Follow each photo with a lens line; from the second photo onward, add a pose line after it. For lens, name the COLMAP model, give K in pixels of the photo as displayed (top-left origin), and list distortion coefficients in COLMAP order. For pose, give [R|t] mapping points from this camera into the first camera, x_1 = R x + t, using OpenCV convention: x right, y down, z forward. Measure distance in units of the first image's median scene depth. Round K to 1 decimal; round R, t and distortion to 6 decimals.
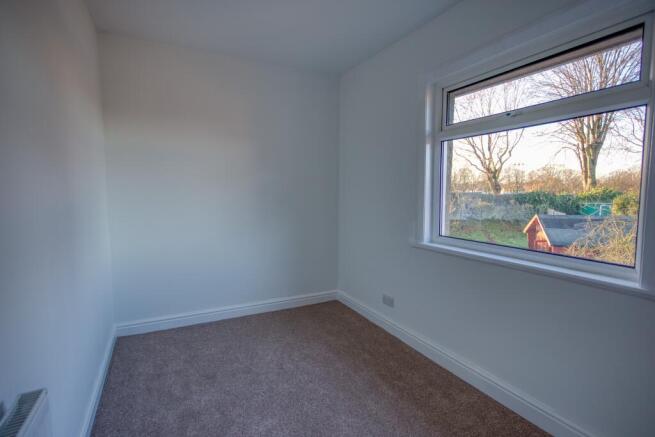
lens RADIAL K [[330.6, 0, 327.5], [0, 330.6, 218.5], [0, 0, 1]] dist [-0.000956, 0.000362]
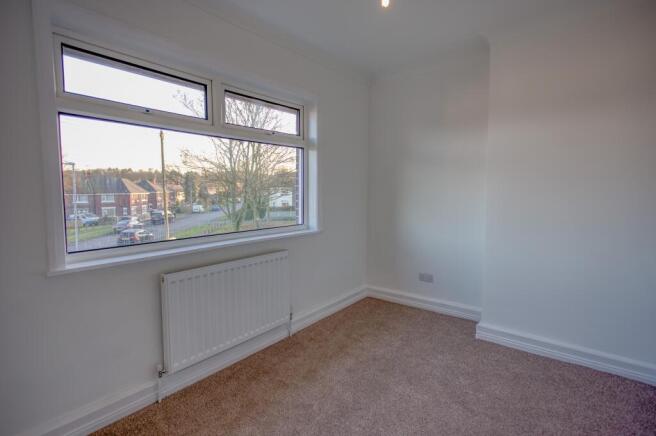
lens RADIAL K [[331.1, 0, 328.0], [0, 331.1, 218.0], [0, 0, 1]] dist [-0.000956, 0.000362]
pose [[-0.379181, -0.049480, 0.923999, -0.717415], [0.081651, 0.992885, 0.086676, -0.050581], [-0.921713, 0.108311, -0.372443, 1.125832]]
